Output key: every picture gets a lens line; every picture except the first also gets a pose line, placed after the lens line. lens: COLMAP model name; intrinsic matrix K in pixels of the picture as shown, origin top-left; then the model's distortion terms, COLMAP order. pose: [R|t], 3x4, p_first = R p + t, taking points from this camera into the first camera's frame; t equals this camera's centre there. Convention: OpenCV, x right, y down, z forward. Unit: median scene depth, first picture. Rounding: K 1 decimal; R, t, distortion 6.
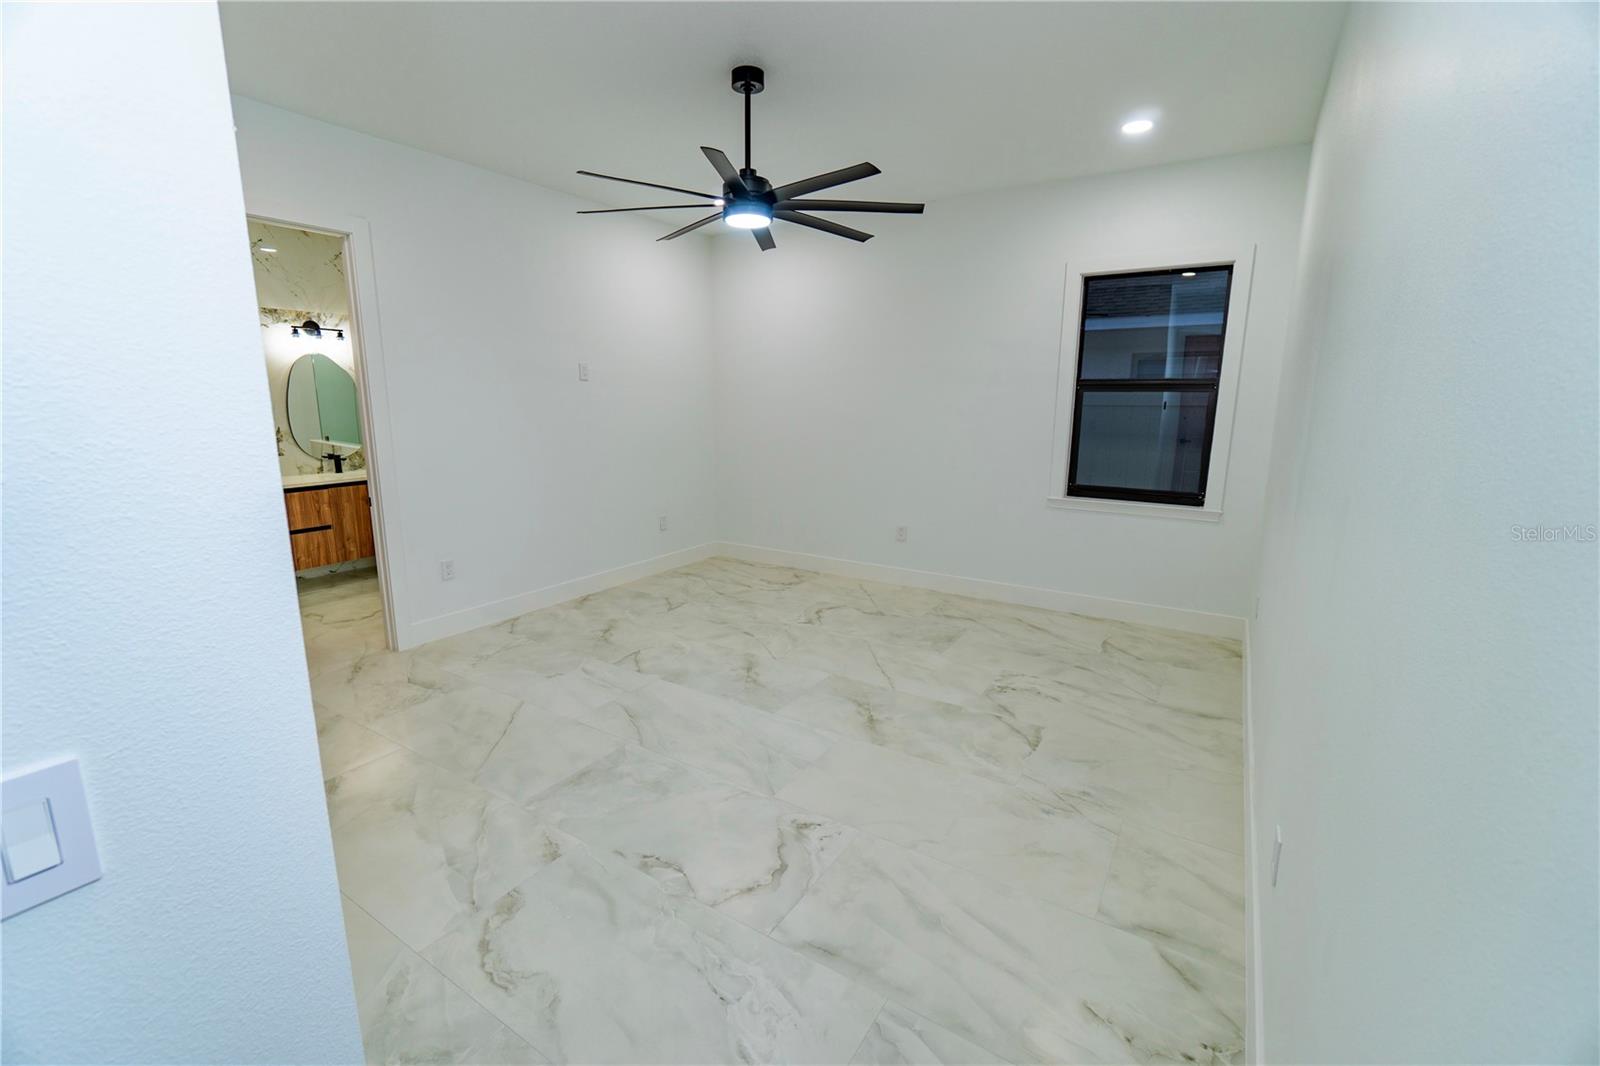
lens RADIAL K [[683.2, 0, 790.2], [0, 683.2, 526.2], [0, 0, 1]] dist [-0.008595, 0.002360]
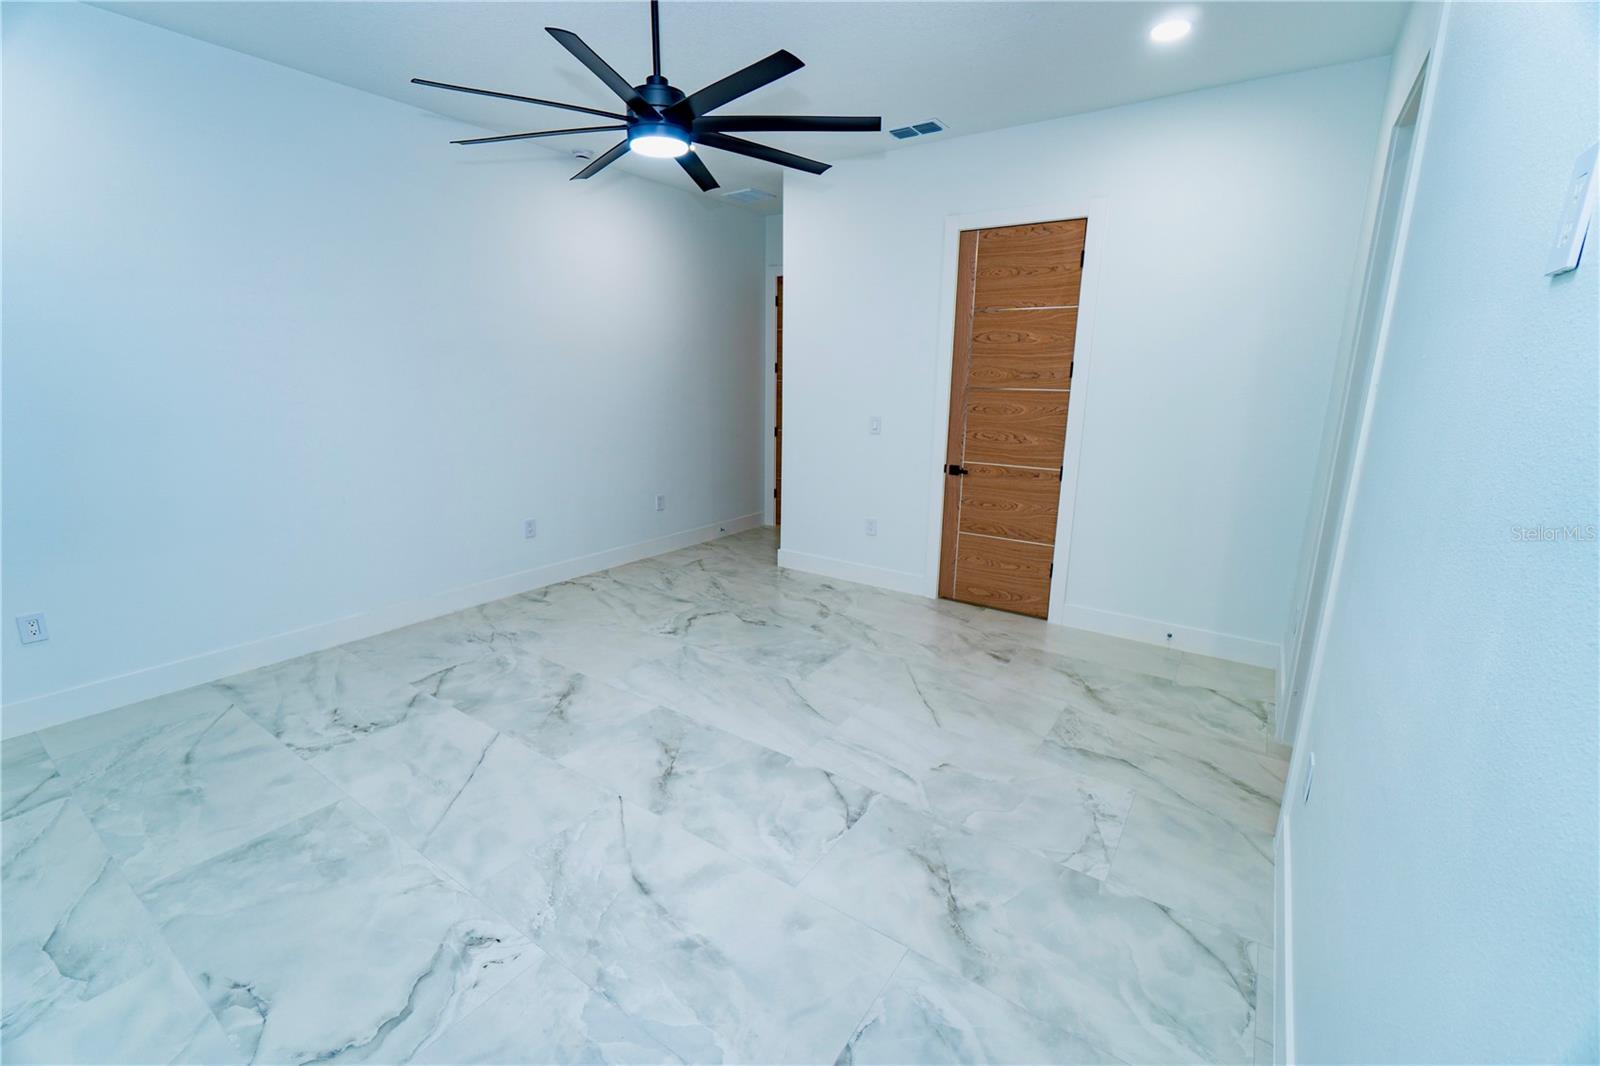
lens RADIAL K [[683.2, 0, 790.2], [0, 683.2, 526.2], [0, 0, 1]] dist [-0.008595, 0.002360]
pose [[-0.999288, -0.023714, 0.029359, -0.225338], [-0.009921, 0.915625, 0.401910, -0.334685], [-0.036412, 0.401332, -0.915208, 1.745422]]
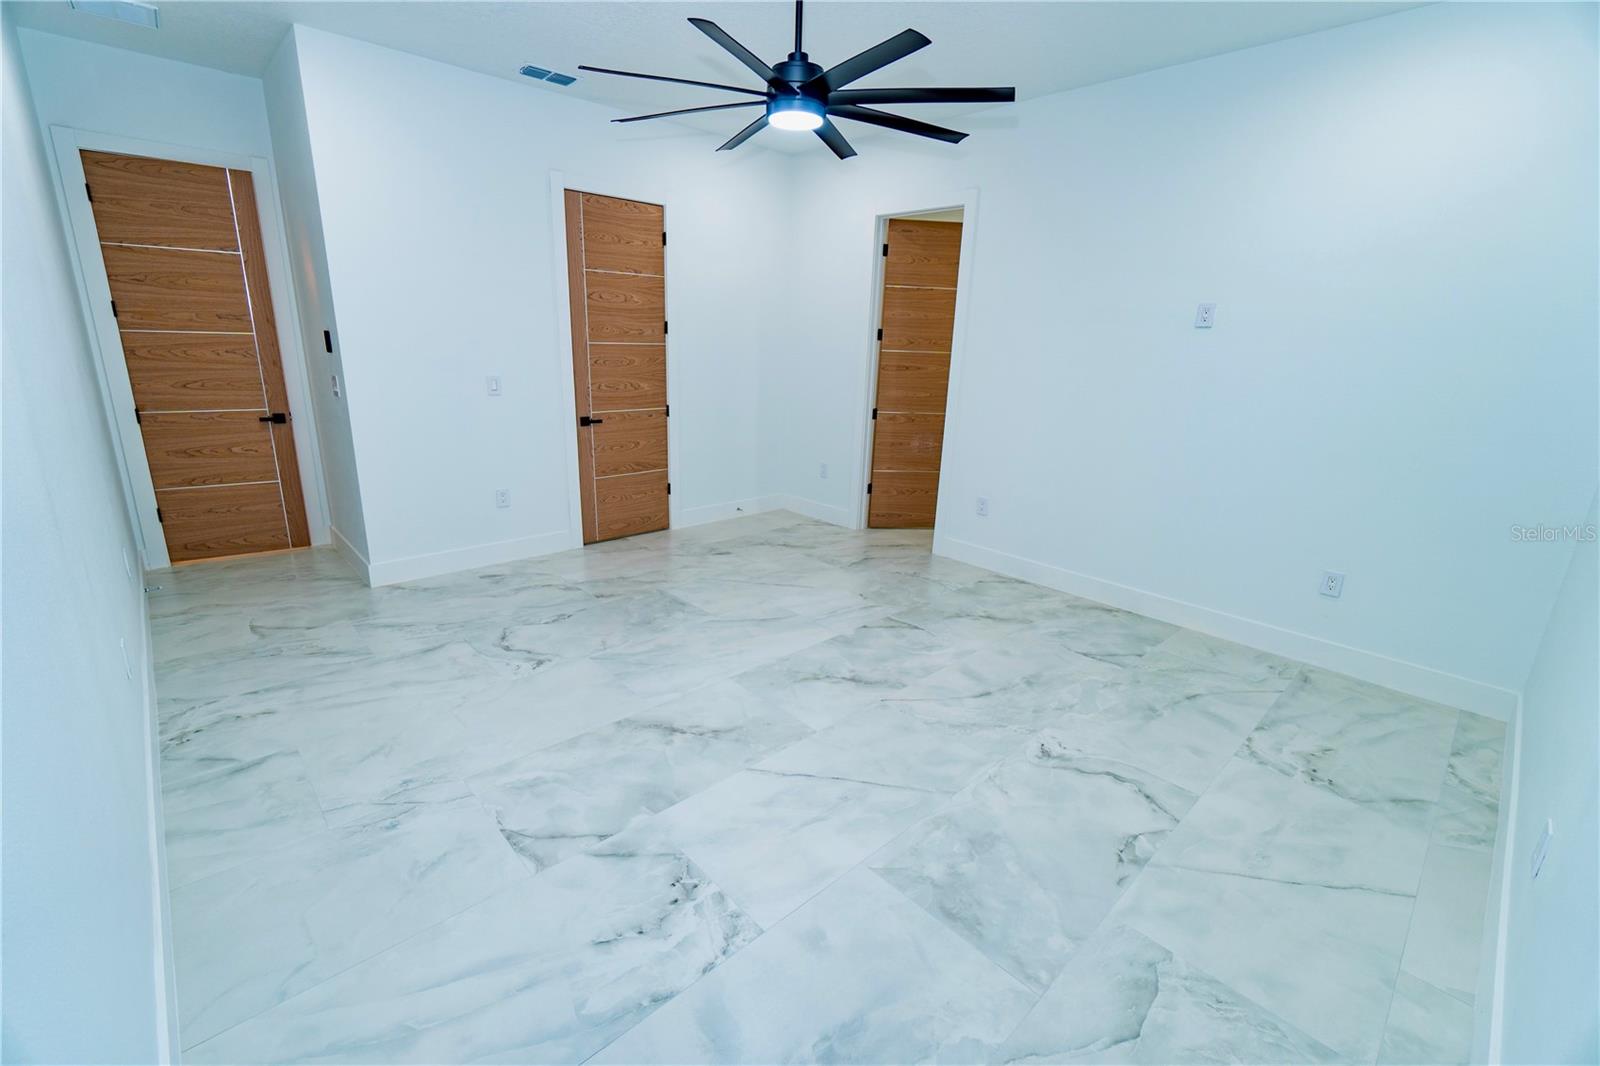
lens RADIAL K [[683.2, 0, 790.2], [0, 683.2, 526.2], [0, 0, 1]] dist [-0.008595, 0.002360]
pose [[-0.242602, 0.249352, -0.937533, 0.775027], [-0.214854, 0.928595, 0.302572, -0.219322], [0.946035, 0.274837, -0.171705, 1.171708]]
